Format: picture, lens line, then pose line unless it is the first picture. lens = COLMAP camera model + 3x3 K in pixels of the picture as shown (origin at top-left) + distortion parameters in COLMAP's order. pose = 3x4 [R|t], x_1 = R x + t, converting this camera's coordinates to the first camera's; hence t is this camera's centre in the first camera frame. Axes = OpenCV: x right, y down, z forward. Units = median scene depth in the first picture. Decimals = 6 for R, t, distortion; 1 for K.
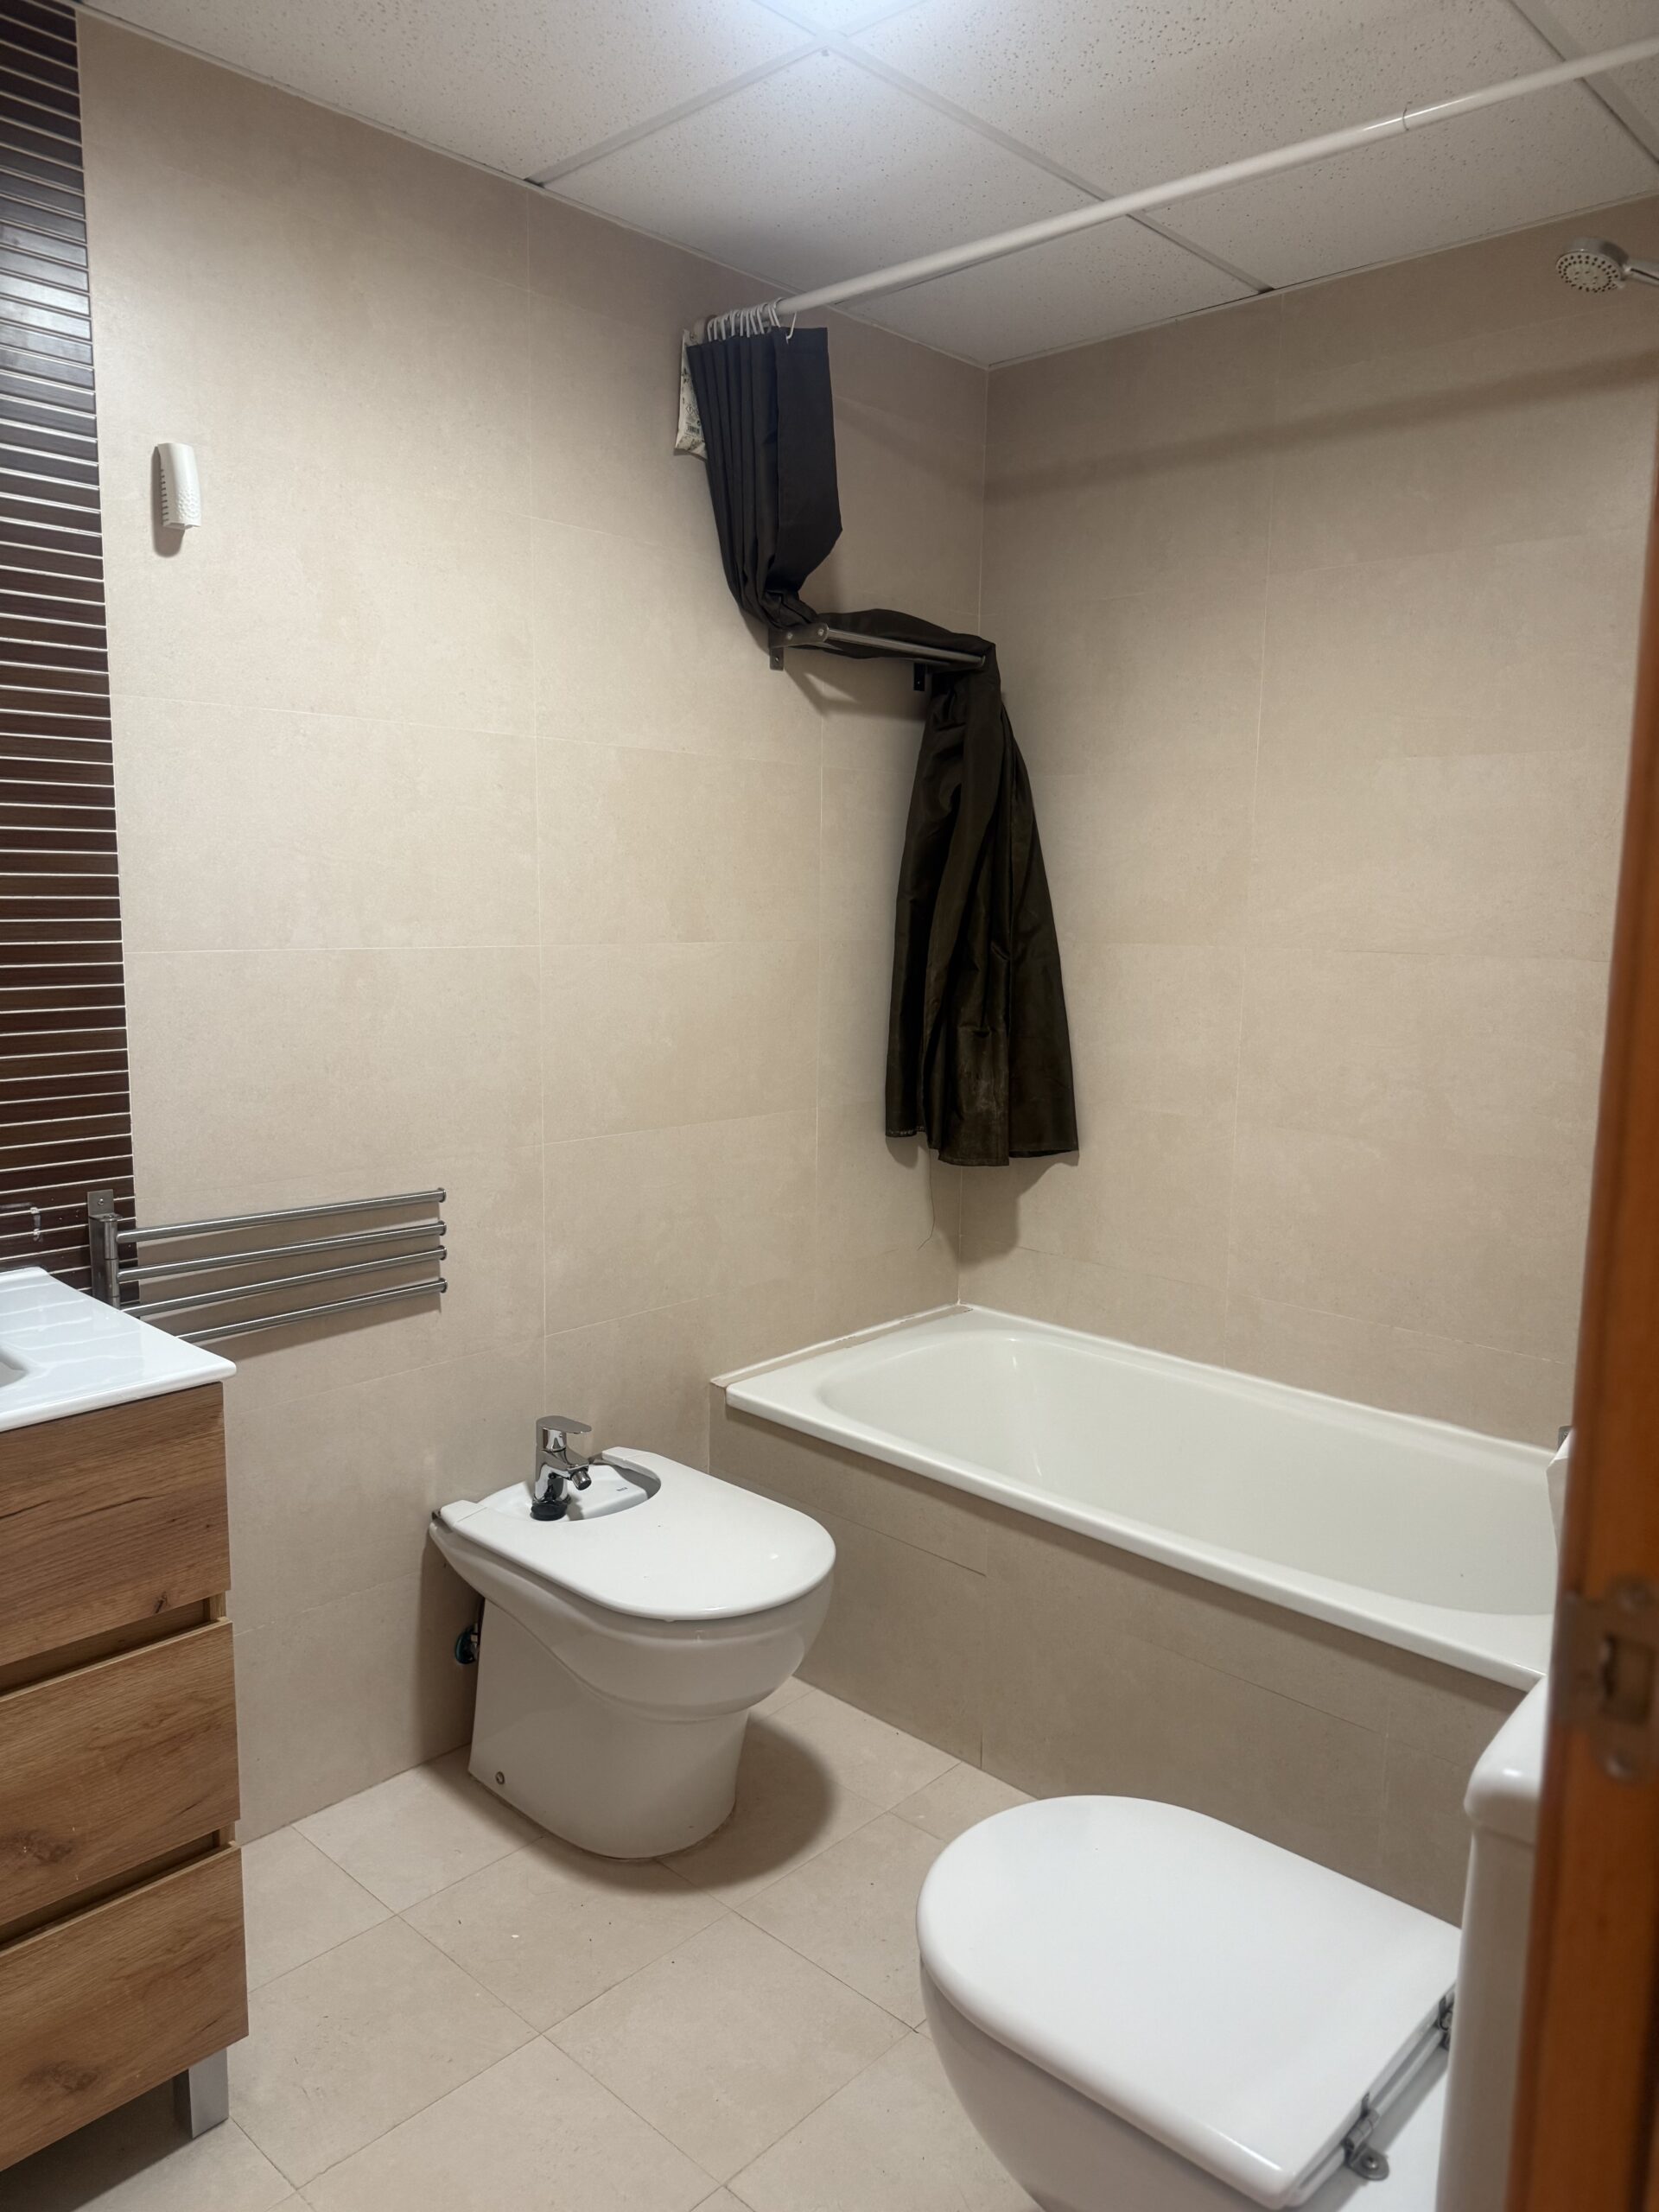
lens RADIAL K [[1565.5, 0, 838.4], [0, 1565.5, 1105.4], [0, 0, 1]] dist [0.046412, -0.054316]
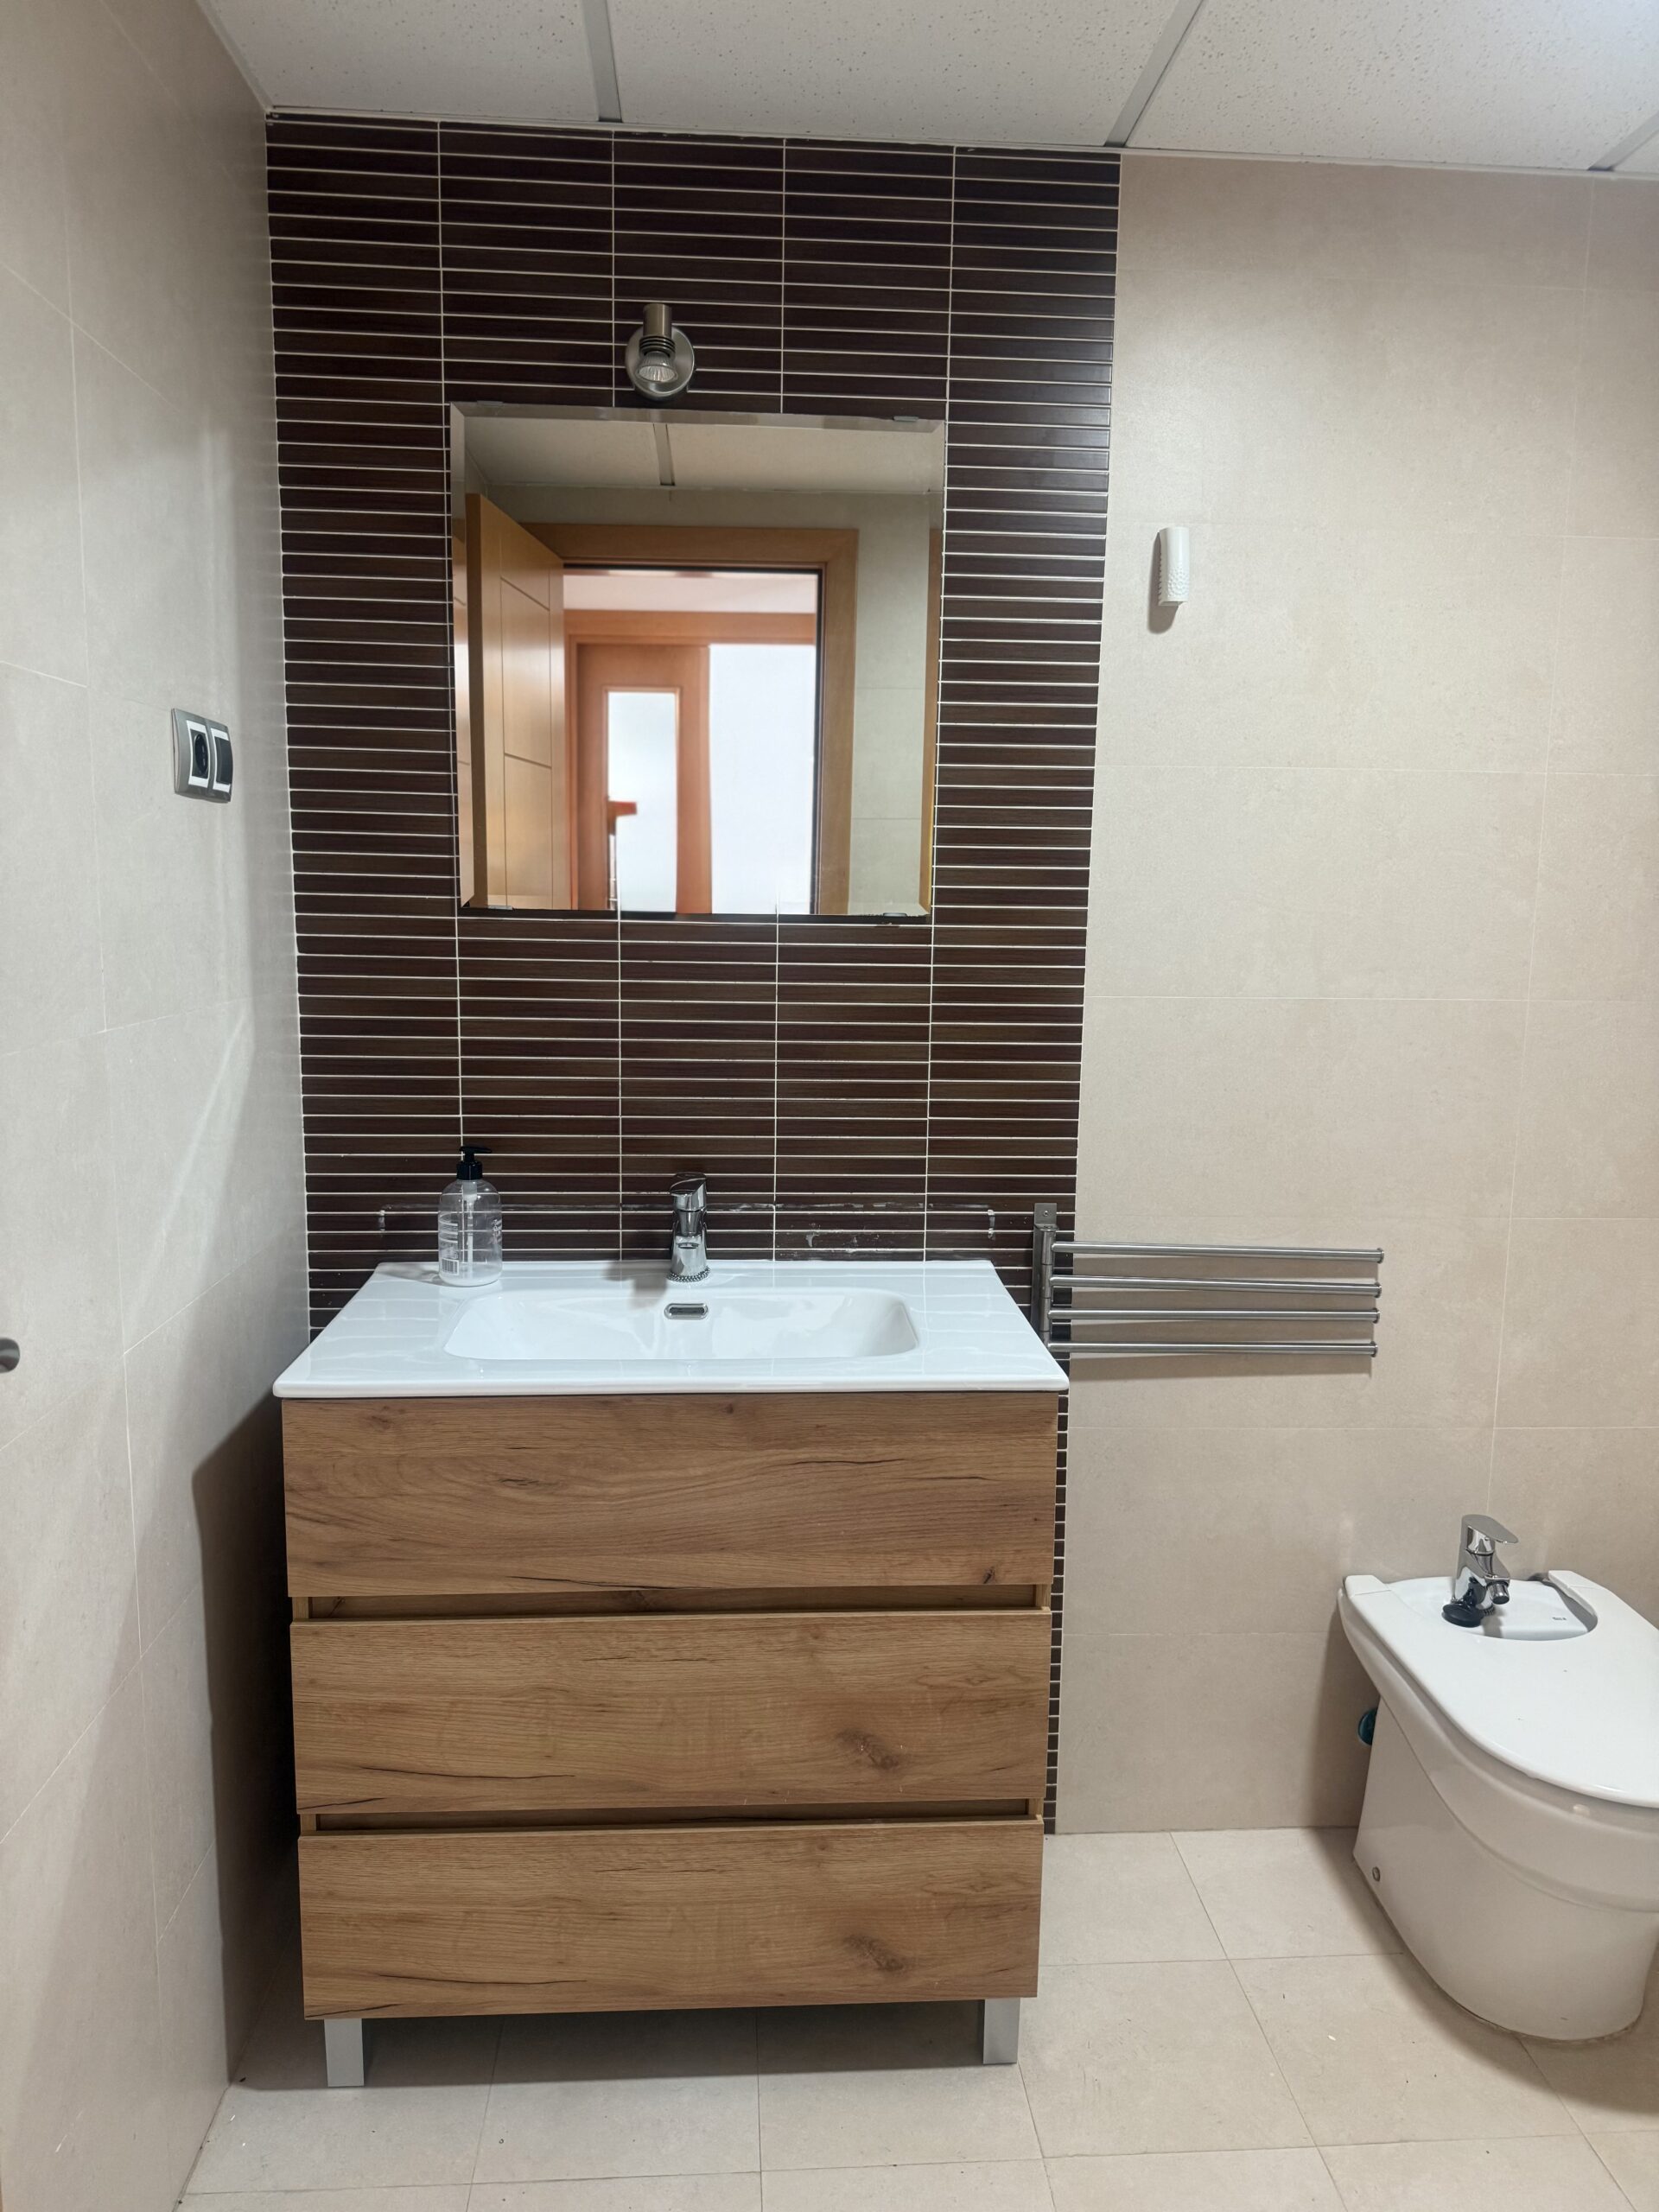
lens RADIAL K [[1565.5, 0, 835.1], [0, 1565.5, 1112.0], [0, 0, 1]] dist [0.046412, -0.054316]
pose [[0.730938, 0.096886, -0.675532, 0.151532], [-0.104442, 0.994091, 0.029567, -0.025195], [0.674405, 0.048942, 0.736738, 0.059334]]
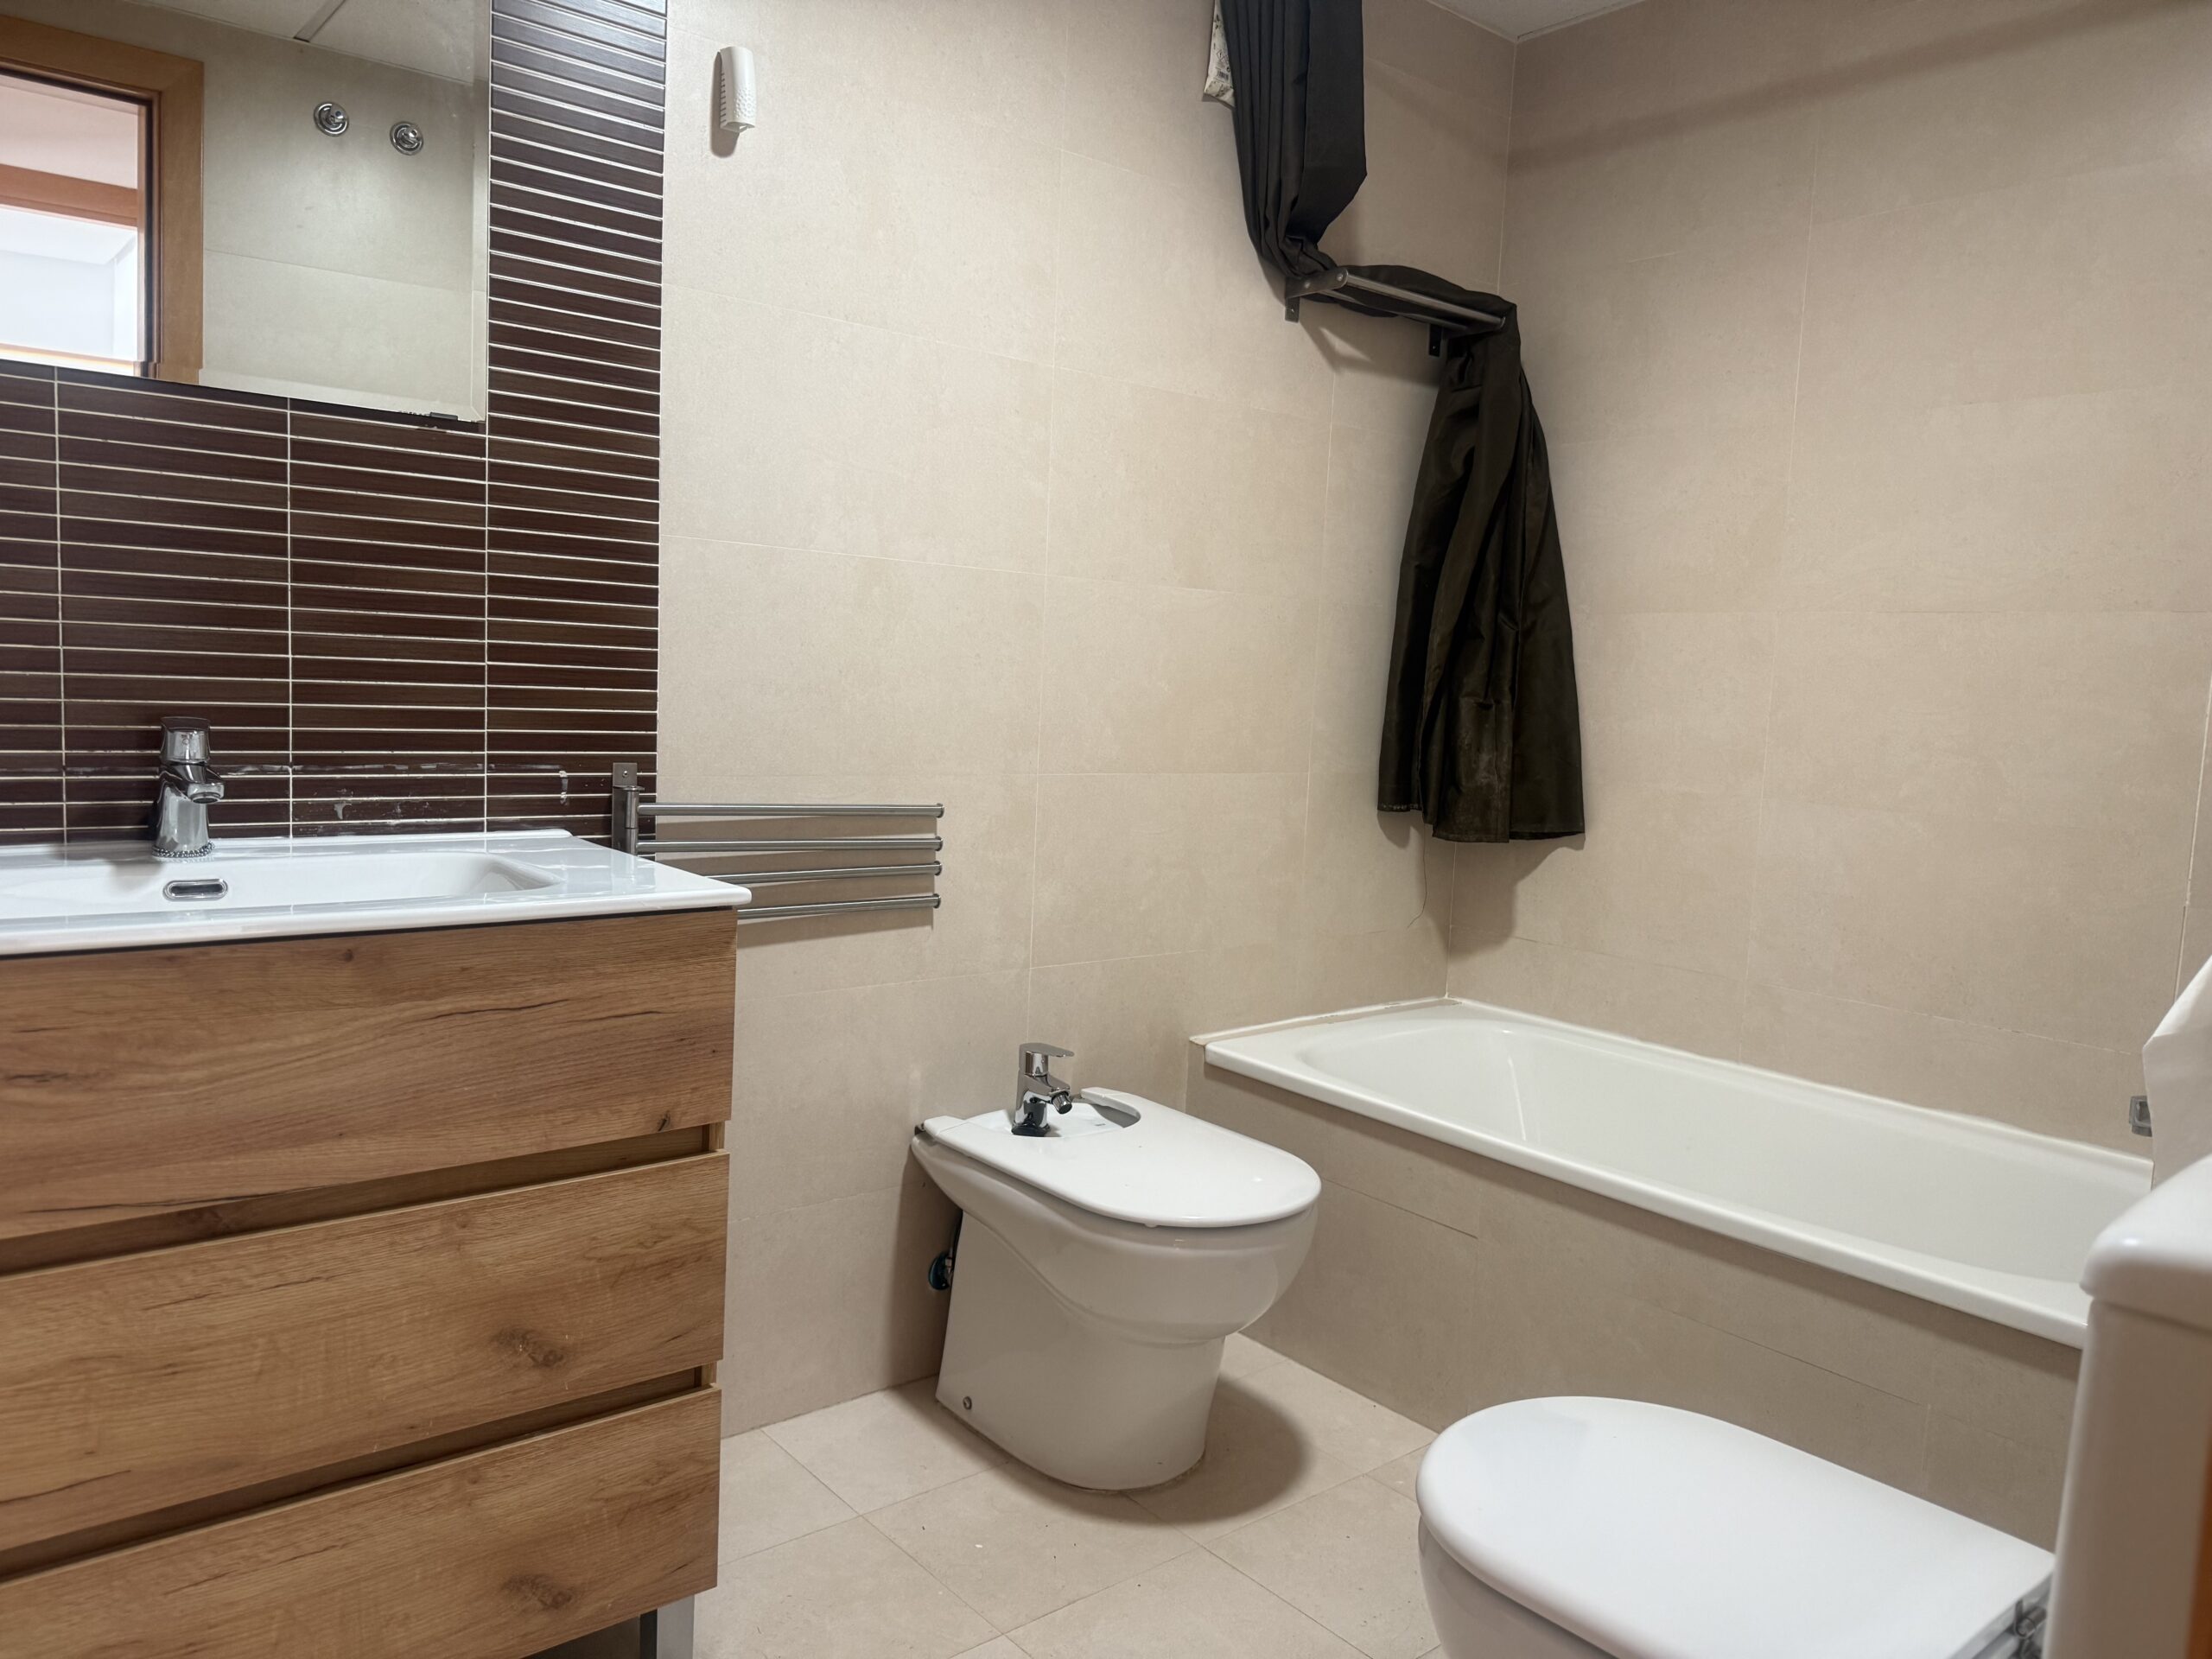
lens RADIAL K [[1565.5, 0, 1108.8], [0, 1565.5, 824.0], [0, 0, 1]] dist [0.046412, -0.054316]
pose [[0.991343, 0.042003, -0.124394, -0.020426], [-0.048087, 0.997769, -0.046315, 0.110953], [0.122171, 0.051896, 0.991151, 0.018053]]
